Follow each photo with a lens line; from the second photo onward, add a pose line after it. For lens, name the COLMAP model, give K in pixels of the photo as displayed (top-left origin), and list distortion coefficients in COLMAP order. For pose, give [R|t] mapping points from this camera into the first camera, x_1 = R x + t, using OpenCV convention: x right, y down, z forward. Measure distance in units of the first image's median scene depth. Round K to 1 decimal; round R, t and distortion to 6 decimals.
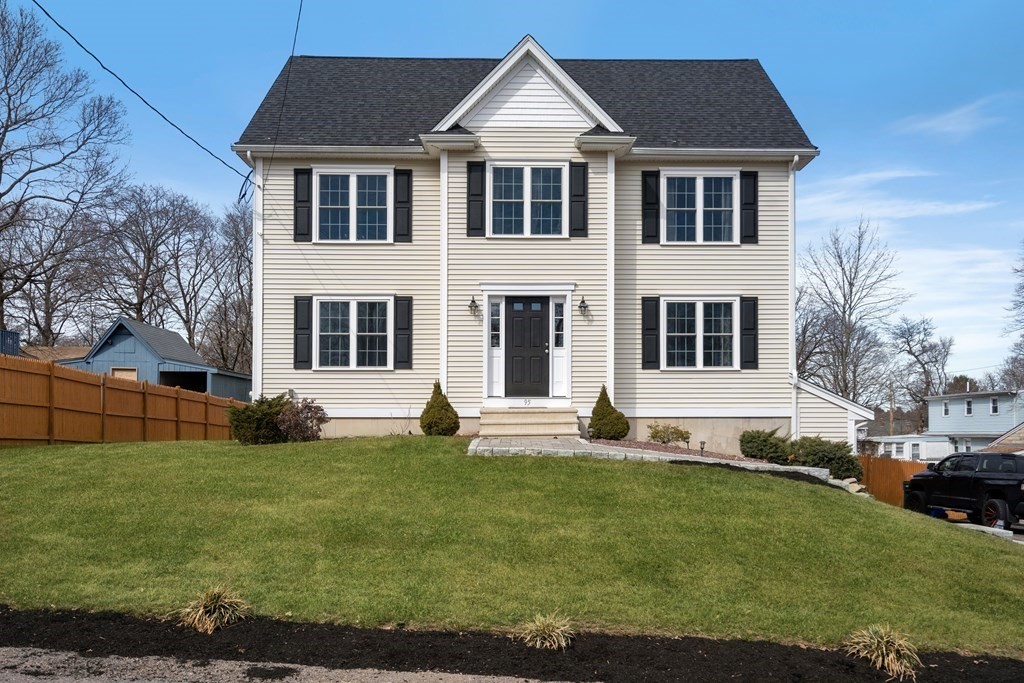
lens RADIAL K [[849.8, 0, 512.2], [0, 849.8, 358.7], [0, 0, 1]] dist [-0.019711, -0.000035]
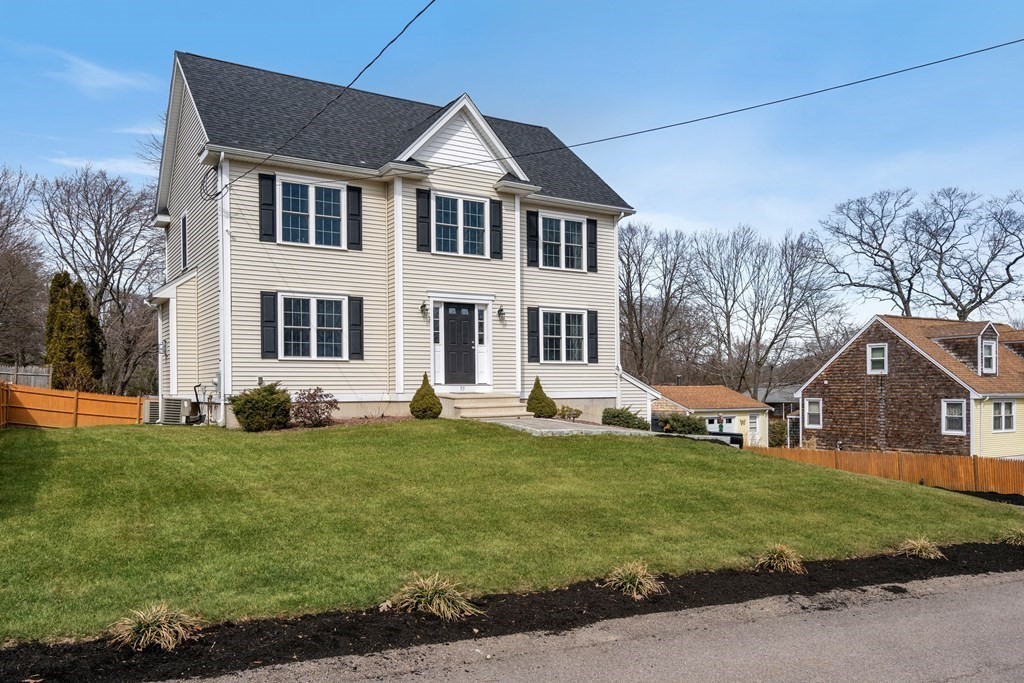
lens RADIAL K [[770.7, 0, 512.0], [0, 770.7, 341.5], [0, 0, 1]] dist [0.002926, -0.000839]
pose [[0.863312, 0.026404, 0.503979, -0.473933], [-0.021119, 0.999646, -0.016195, -0.000286], [-0.504228, 0.003338, 0.863564, -0.012821]]
